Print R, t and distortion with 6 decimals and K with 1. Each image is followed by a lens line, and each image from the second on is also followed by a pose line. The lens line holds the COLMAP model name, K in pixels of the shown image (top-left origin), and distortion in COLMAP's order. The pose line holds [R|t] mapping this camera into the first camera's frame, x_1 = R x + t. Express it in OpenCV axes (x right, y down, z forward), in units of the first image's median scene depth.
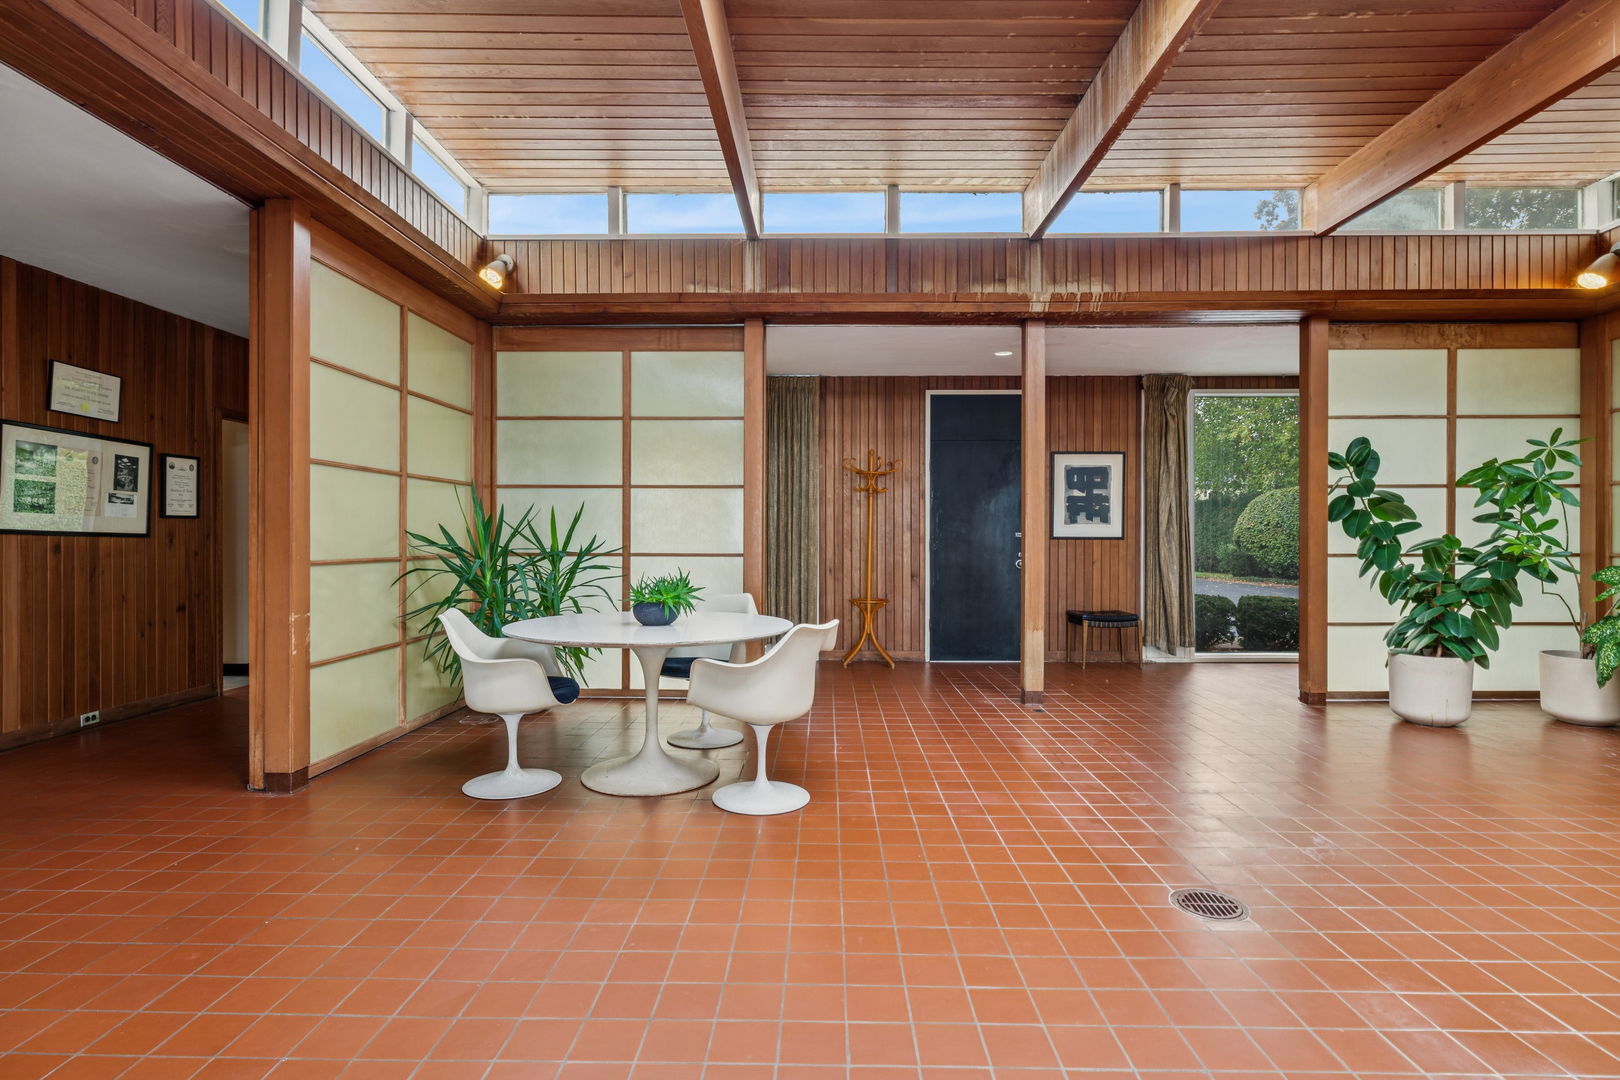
lens RADIAL K [[792.5, 0, 831.9], [0, 792.5, 538.8], [0, 0, 1]] dist [0.000683, -0.000010]
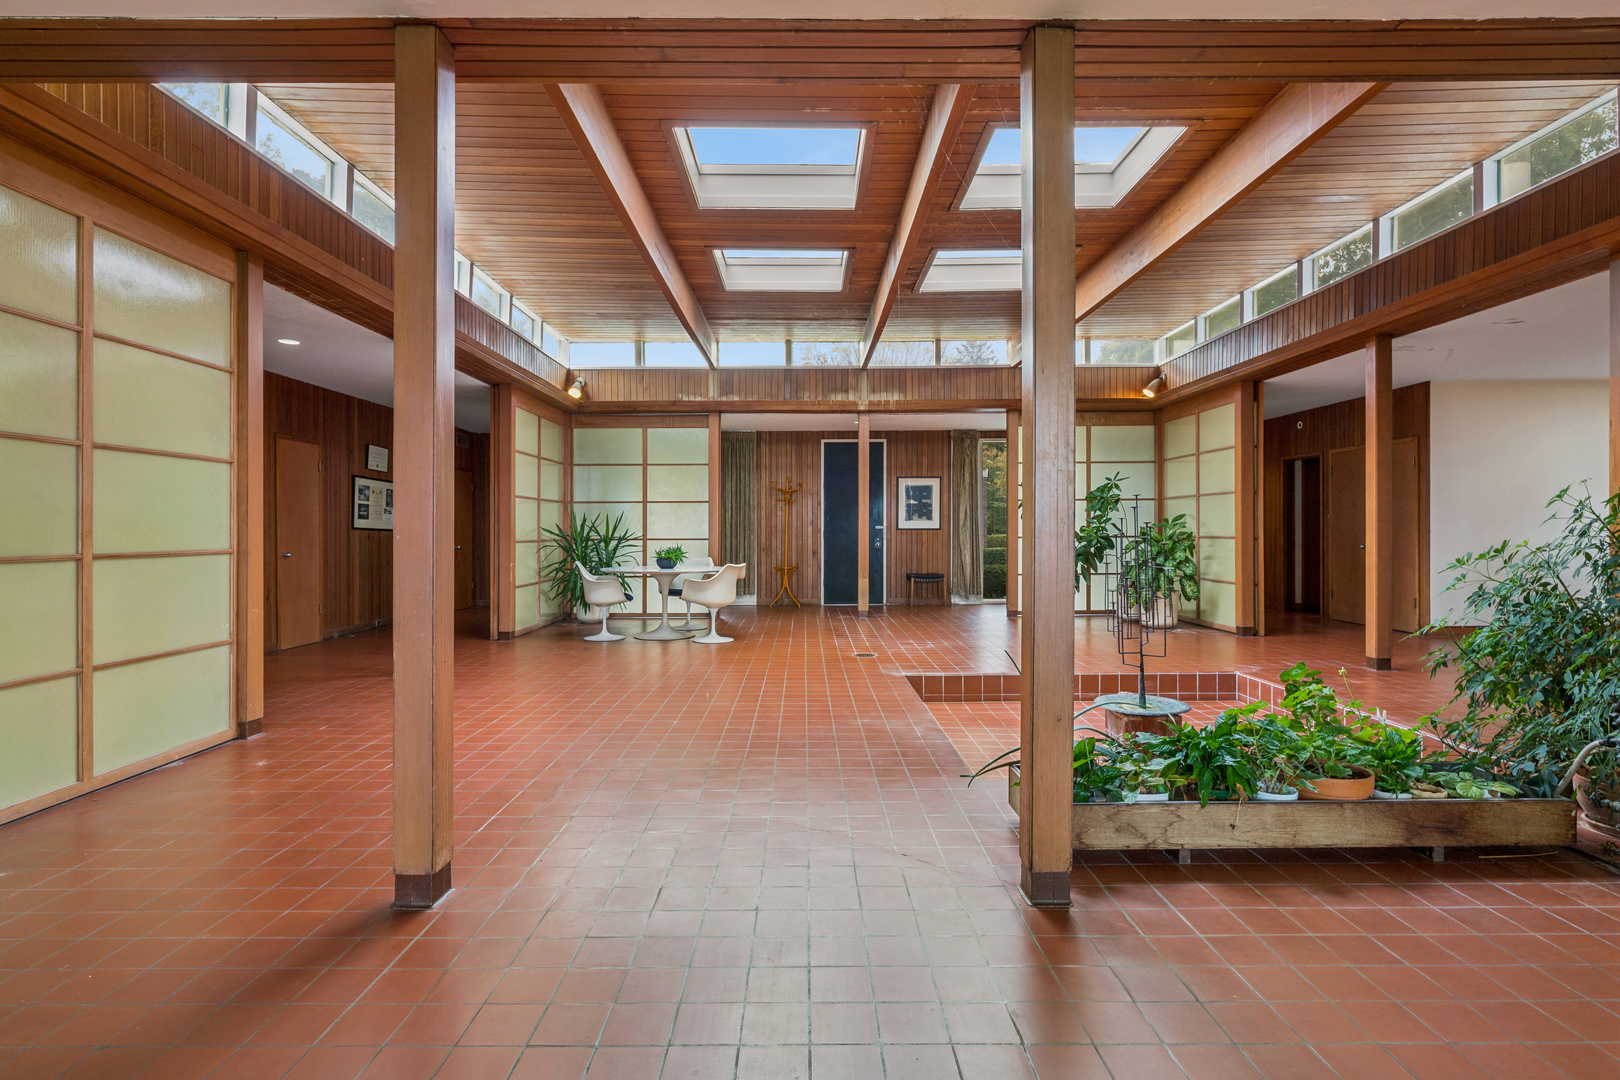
lens RADIAL K [[781.9, 0, 805.8], [0, 781.9, 525.6], [0, 0, 1]] dist [0.001257, 0.000068]
pose [[0.999981, -0.005659, -0.002479, 0.117700], [0.005635, 0.999936, -0.009807, 0.008139], [0.002534, 0.009793, 0.999949, -0.808889]]
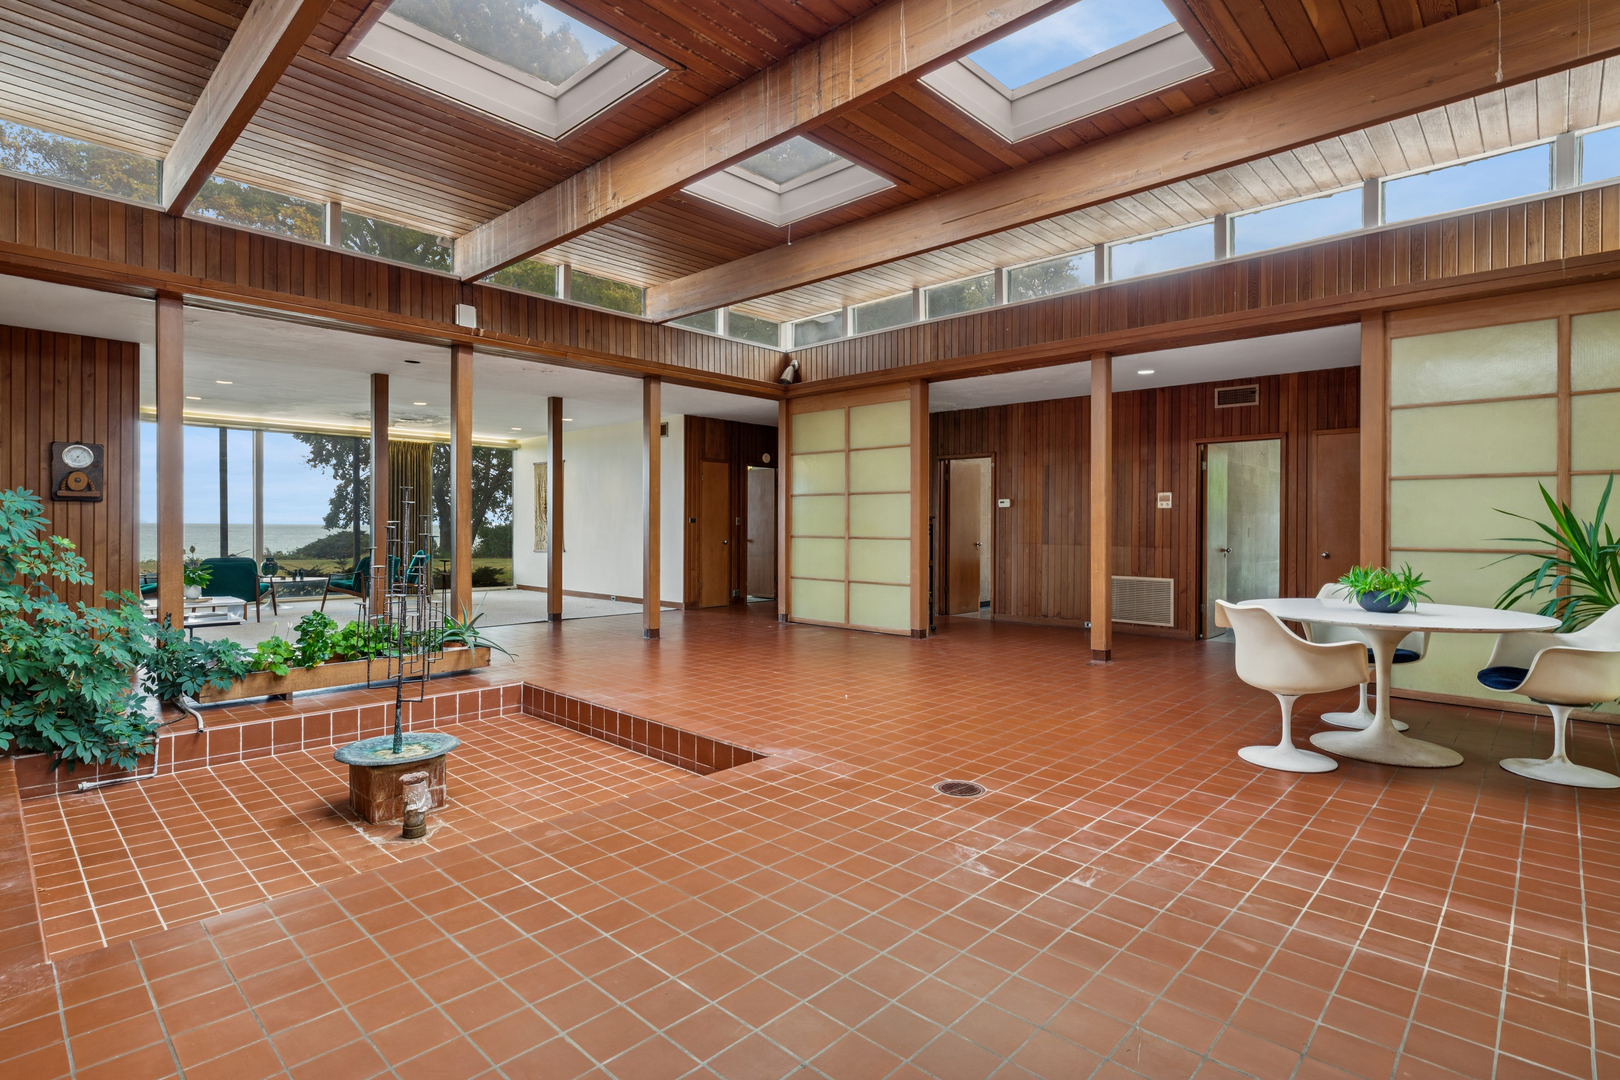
lens RADIAL K [[781.9, 0, 805.8], [0, 781.9, 525.6], [0, 0, 1]] dist [0.001257, 0.000068]
pose [[-0.688532, -0.001796, -0.725204, 0.930835], [-0.006161, 0.999975, 0.003373, -0.009186], [0.725180, 0.006790, -0.688526, 0.972762]]
